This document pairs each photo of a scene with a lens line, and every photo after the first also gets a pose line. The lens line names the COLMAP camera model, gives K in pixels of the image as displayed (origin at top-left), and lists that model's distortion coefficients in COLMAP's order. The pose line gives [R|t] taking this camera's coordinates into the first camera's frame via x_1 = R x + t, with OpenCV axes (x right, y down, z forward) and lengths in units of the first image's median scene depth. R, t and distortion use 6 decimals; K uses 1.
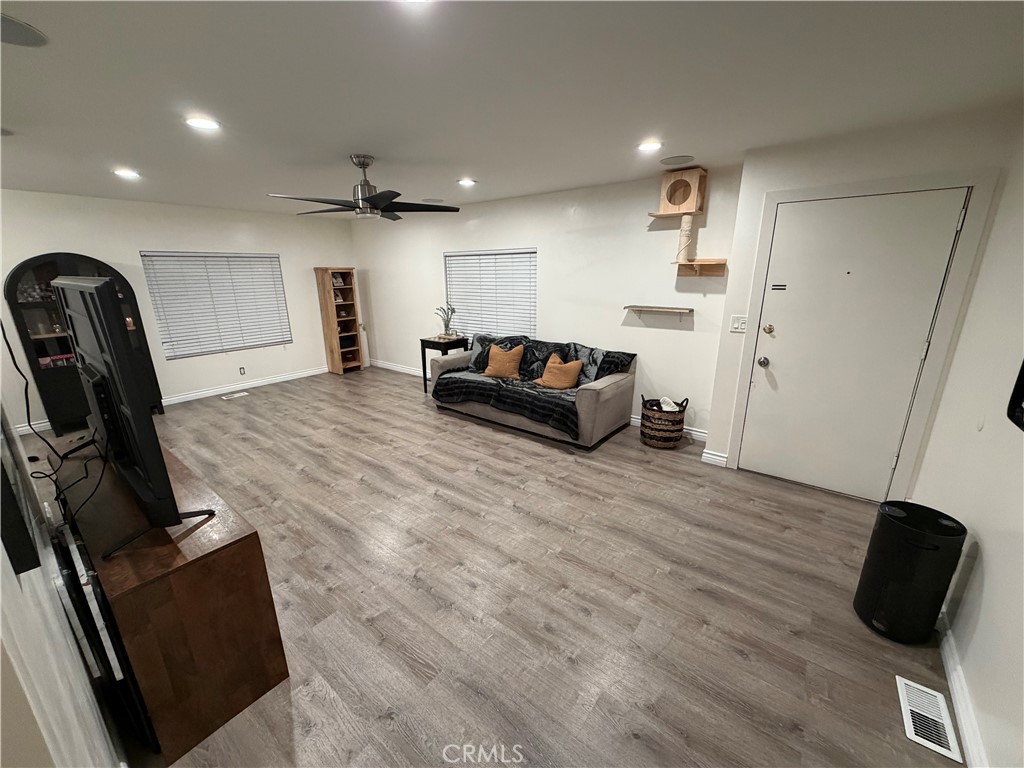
lens RADIAL K [[406.8, 0, 510.3], [0, 406.8, 385.6], [0, 0, 1]] dist [-0.003868, 0.001098]
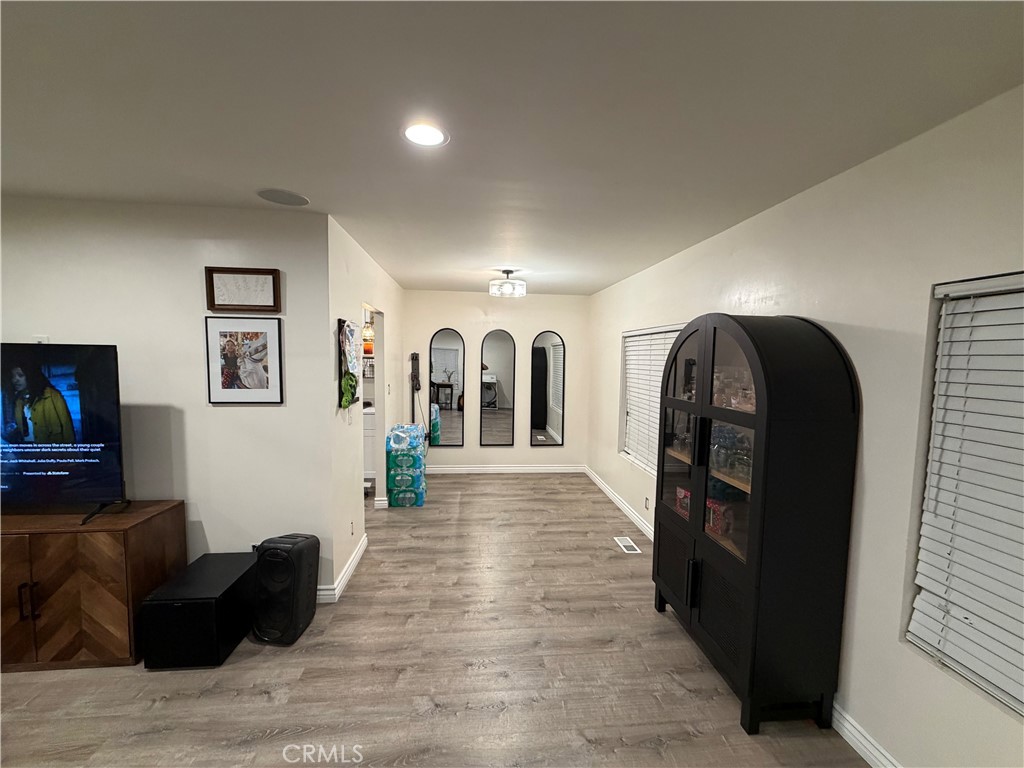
lens RADIAL K [[406.8, 0, 511.5], [0, 406.8, 385.3], [0, 0, 1]] dist [-0.003868, 0.001098]
pose [[-0.723503, 0.054883, -0.688136, -0.475837], [-0.193130, 0.940936, 0.278100, -0.283504], [0.662755, 0.334106, -0.670171, 1.013276]]
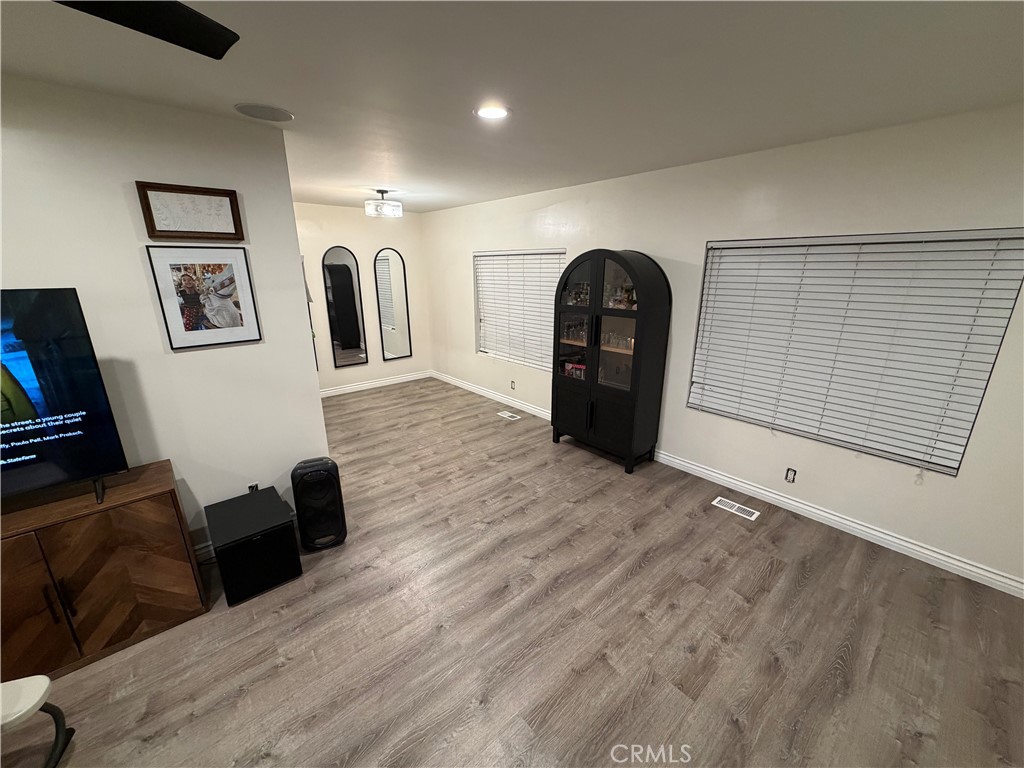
lens RADIAL K [[406.8, 0, 512.2], [0, 406.8, 384.8], [0, 0, 1]] dist [-0.003868, 0.001098]
pose [[-0.186260, 0.292683, -0.937893, -0.194270], [-0.263284, 0.904816, 0.334647, -0.259730], [0.946567, 0.309264, -0.091473, 0.835394]]
